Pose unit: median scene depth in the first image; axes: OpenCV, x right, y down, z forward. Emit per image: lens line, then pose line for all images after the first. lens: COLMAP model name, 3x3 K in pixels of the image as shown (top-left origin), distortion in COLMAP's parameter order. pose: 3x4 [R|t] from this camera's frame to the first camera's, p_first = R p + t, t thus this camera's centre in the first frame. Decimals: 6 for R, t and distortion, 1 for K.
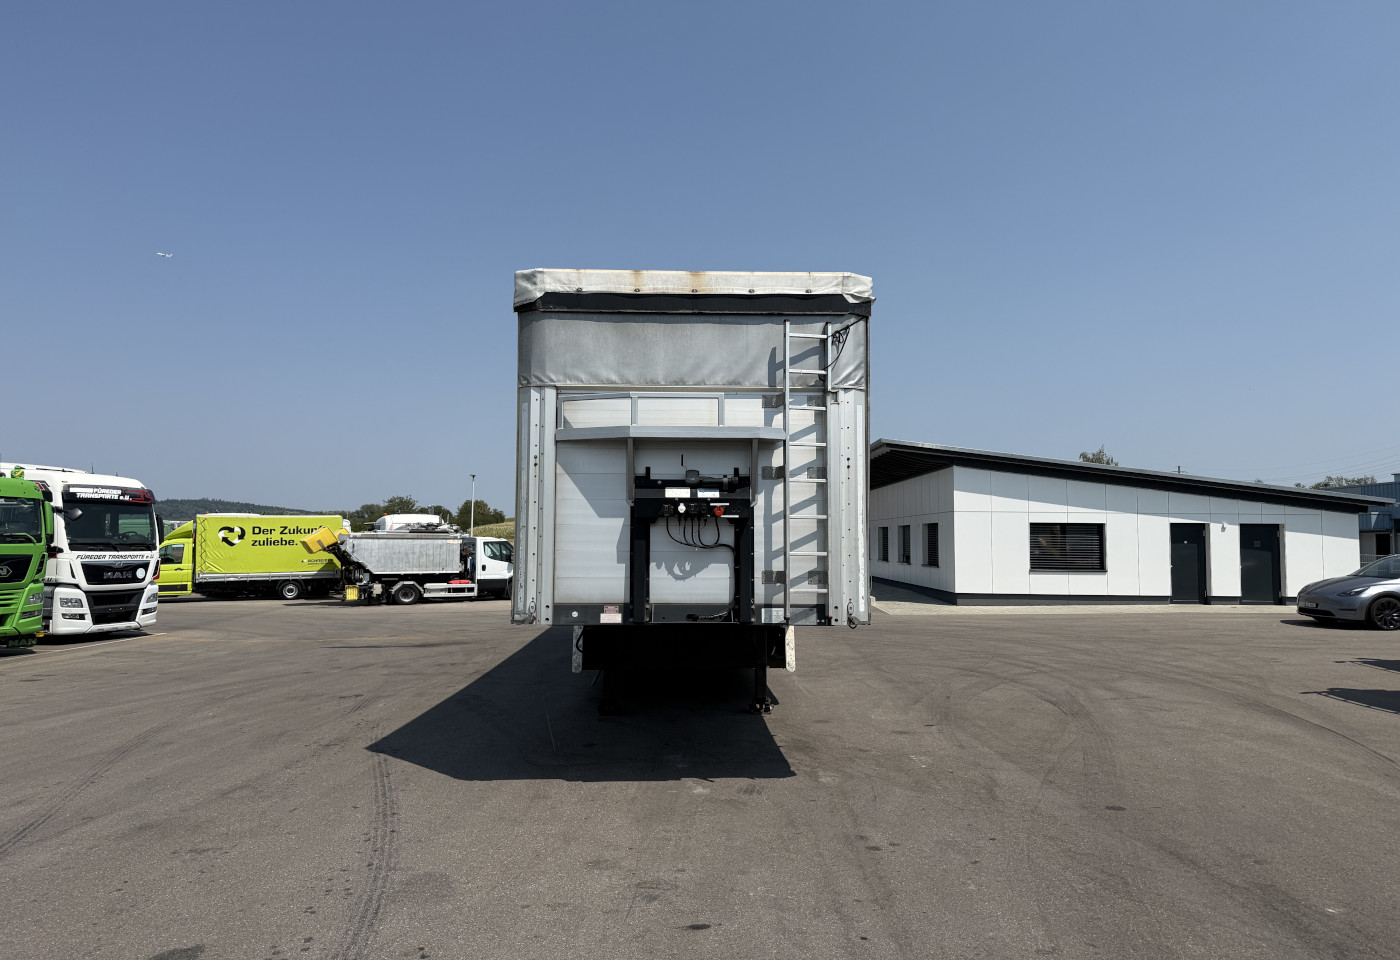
lens RADIAL K [[981.4, 0, 707.6], [0, 981.4, 467.9], [0, 0, 1]] dist [0.033696, -0.041842]
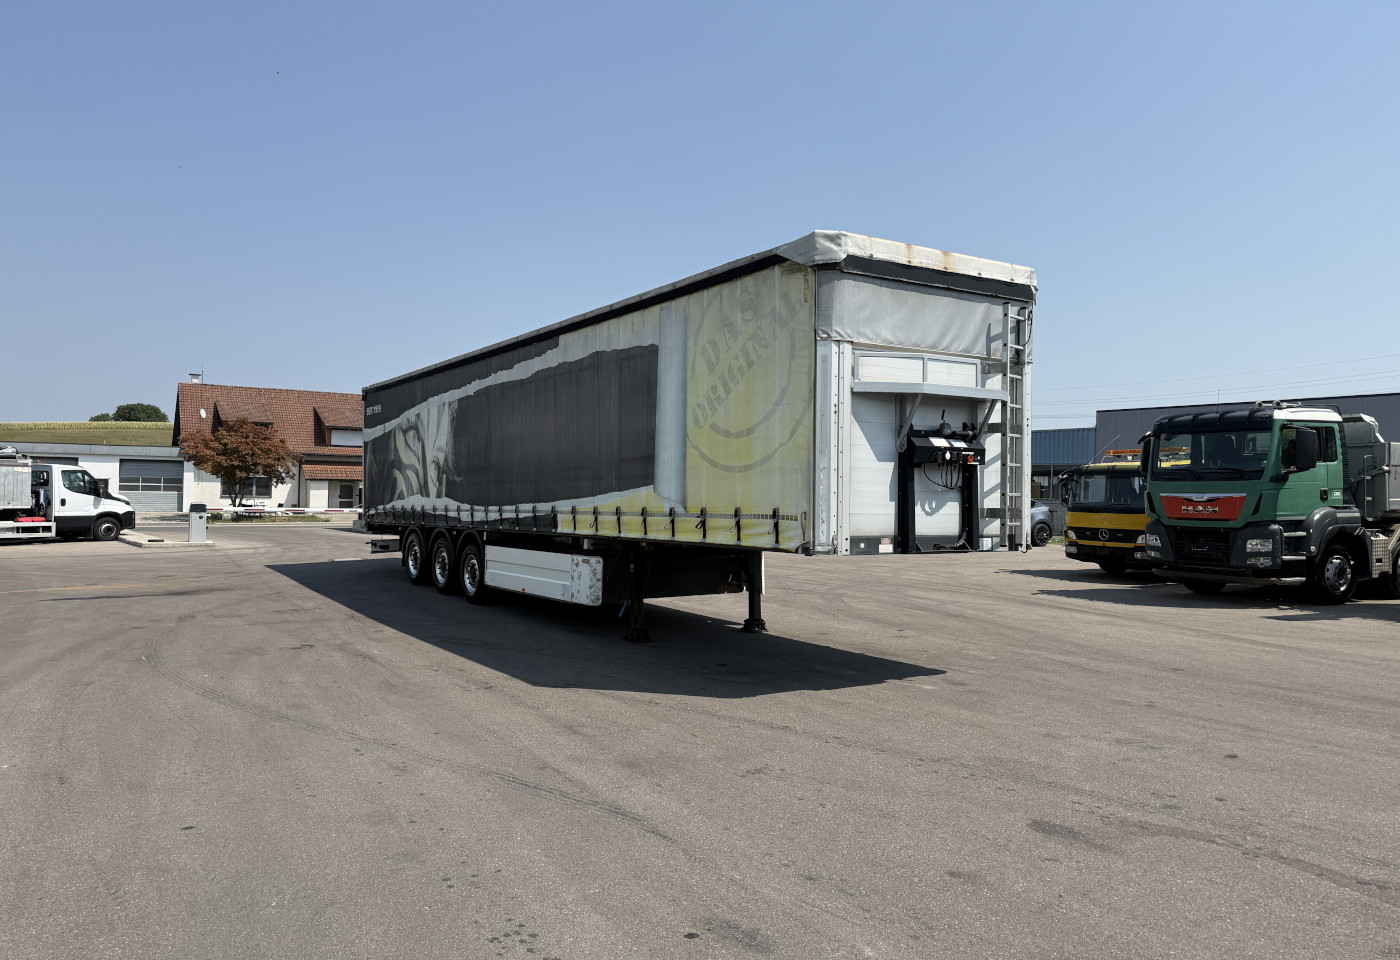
lens RADIAL K [[981.4, 0, 702.6], [0, 981.4, 487.6], [0, 0, 1]] dist [0.033696, -0.041842]
pose [[0.865179, 0.008469, 0.501391, -0.849690], [-0.051908, 0.995999, 0.072746, 0.008286], [-0.498769, -0.088965, 0.862157, 0.114879]]
